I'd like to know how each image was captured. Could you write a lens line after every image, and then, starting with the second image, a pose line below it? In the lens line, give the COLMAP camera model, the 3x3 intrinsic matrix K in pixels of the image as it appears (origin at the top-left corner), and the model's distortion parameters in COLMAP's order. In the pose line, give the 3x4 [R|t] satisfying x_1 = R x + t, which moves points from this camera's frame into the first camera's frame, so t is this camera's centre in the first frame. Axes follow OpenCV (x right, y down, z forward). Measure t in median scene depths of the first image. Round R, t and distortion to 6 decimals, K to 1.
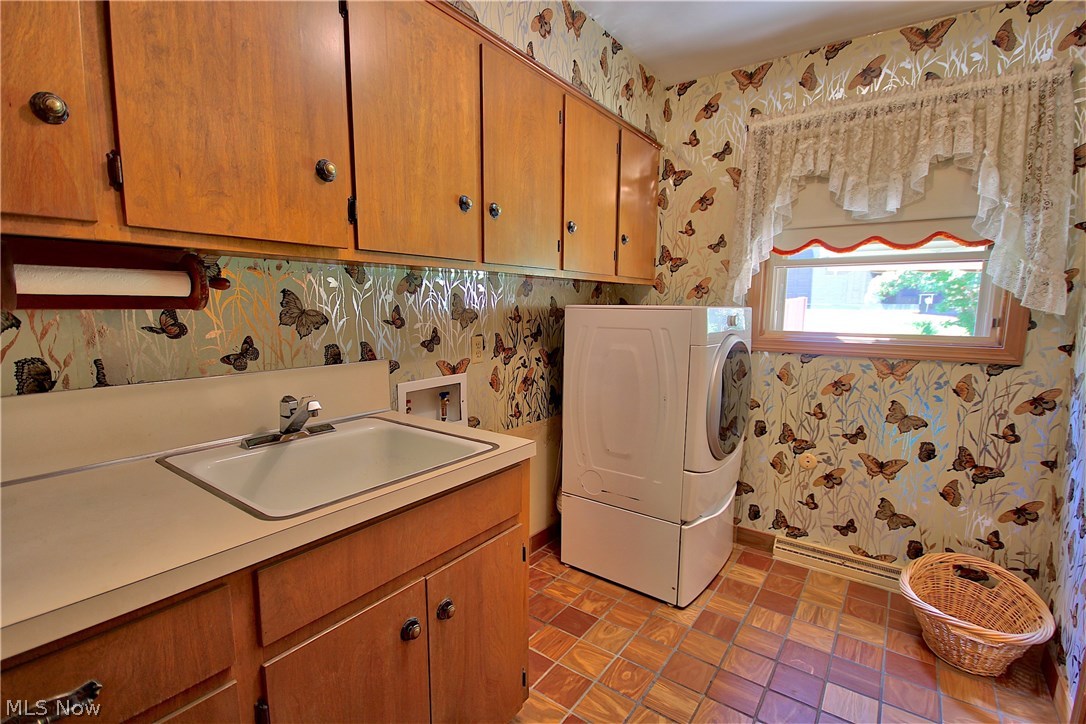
lens RADIAL K [[501.5, 0, 543.5], [0, 501.5, 365.4], [0, 0, 1]] dist [-0.004212, -0.001908]
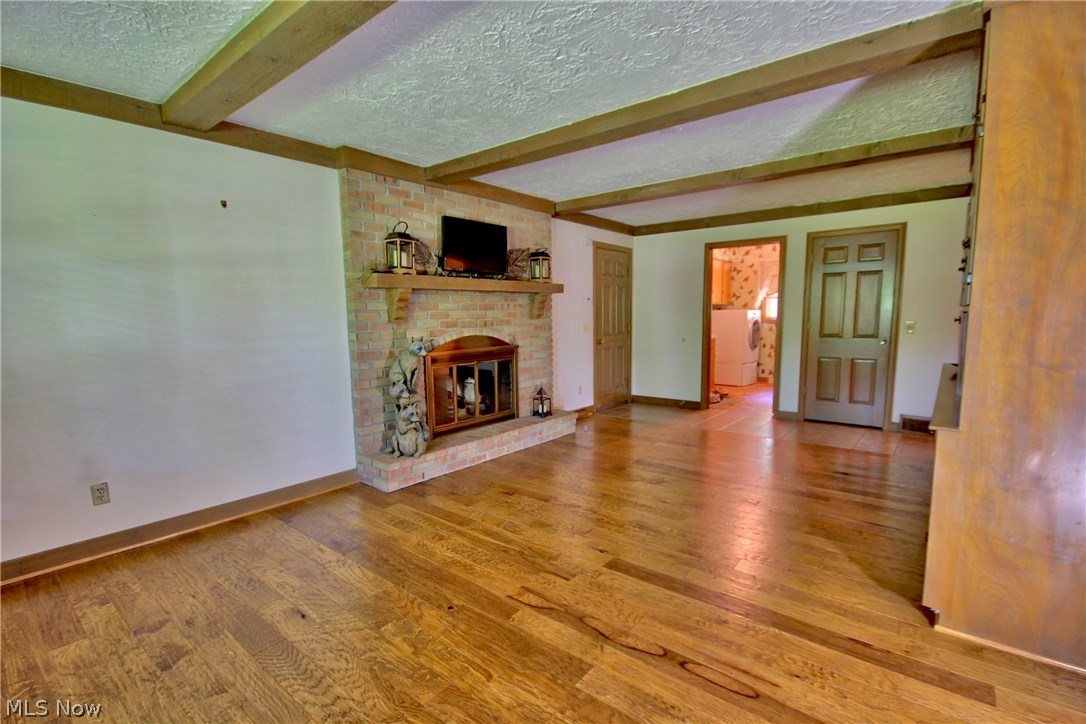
lens RADIAL K [[501.5, 0, 542.5], [0, 501.5, 364.0], [0, 0, 1]] dist [-0.004212, -0.001908]
pose [[0.998731, -0.016423, -0.047617, -0.910808], [0.016026, 0.999834, -0.008712, 0.256083], [0.047753, 0.007937, 0.998828, -2.471235]]
